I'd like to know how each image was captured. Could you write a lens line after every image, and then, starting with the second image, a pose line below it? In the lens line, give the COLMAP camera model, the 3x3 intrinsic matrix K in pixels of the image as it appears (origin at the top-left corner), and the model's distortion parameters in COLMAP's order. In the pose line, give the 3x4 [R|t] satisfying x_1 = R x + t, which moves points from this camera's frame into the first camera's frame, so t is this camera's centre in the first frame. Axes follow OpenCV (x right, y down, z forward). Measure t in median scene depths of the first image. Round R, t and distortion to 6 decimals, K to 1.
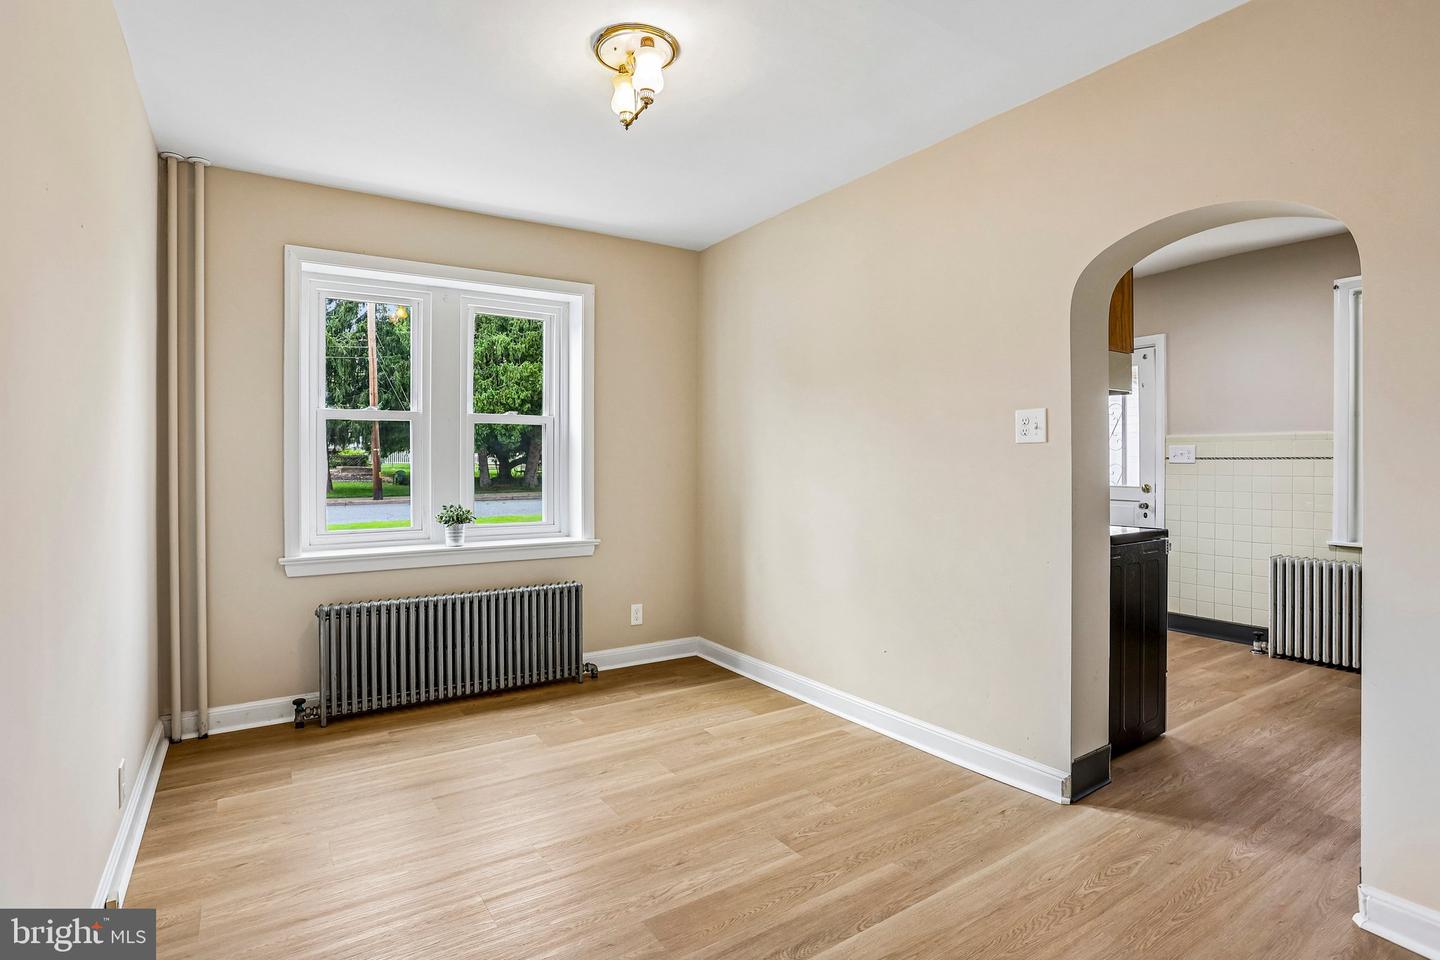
lens RADIAL K [[758.1, 0, 730.0], [0, 758.1, 465.6], [0, 0, 1]] dist [-0.055310, 0.025243]
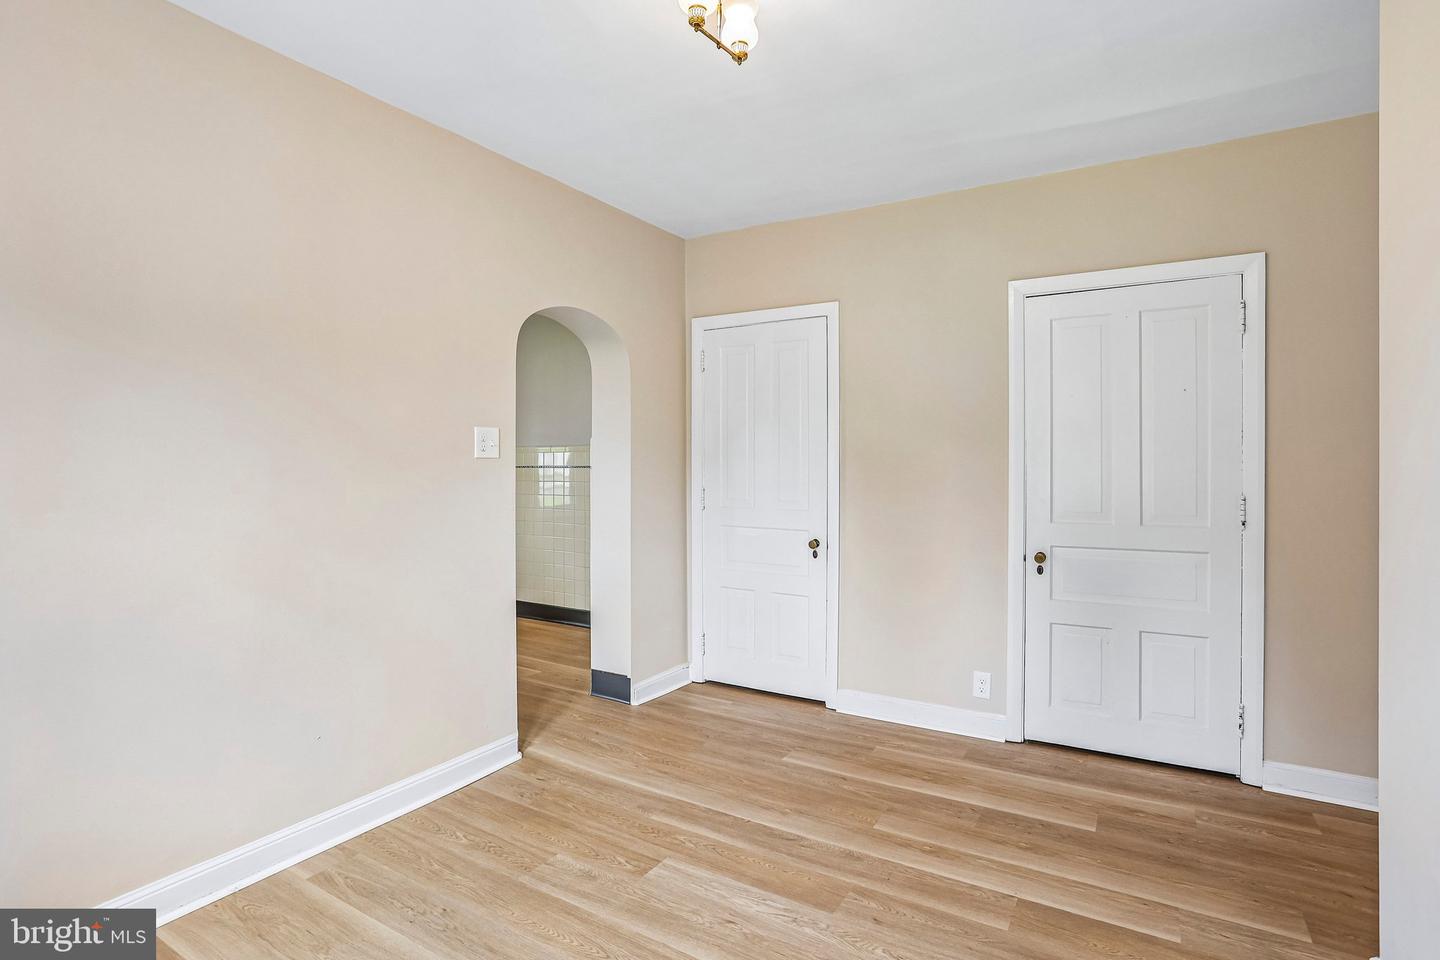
lens RADIAL K [[711.3, 0, 712.0], [0, 711.3, 473.8], [0, 0, 1]] dist [-0.003668, -0.000424]
pose [[-0.421555, -0.011364, 0.906732, -0.808064], [-0.006766, 0.999933, 0.009387, -0.024602], [-0.906778, -0.002177, -0.421603, 1.331531]]
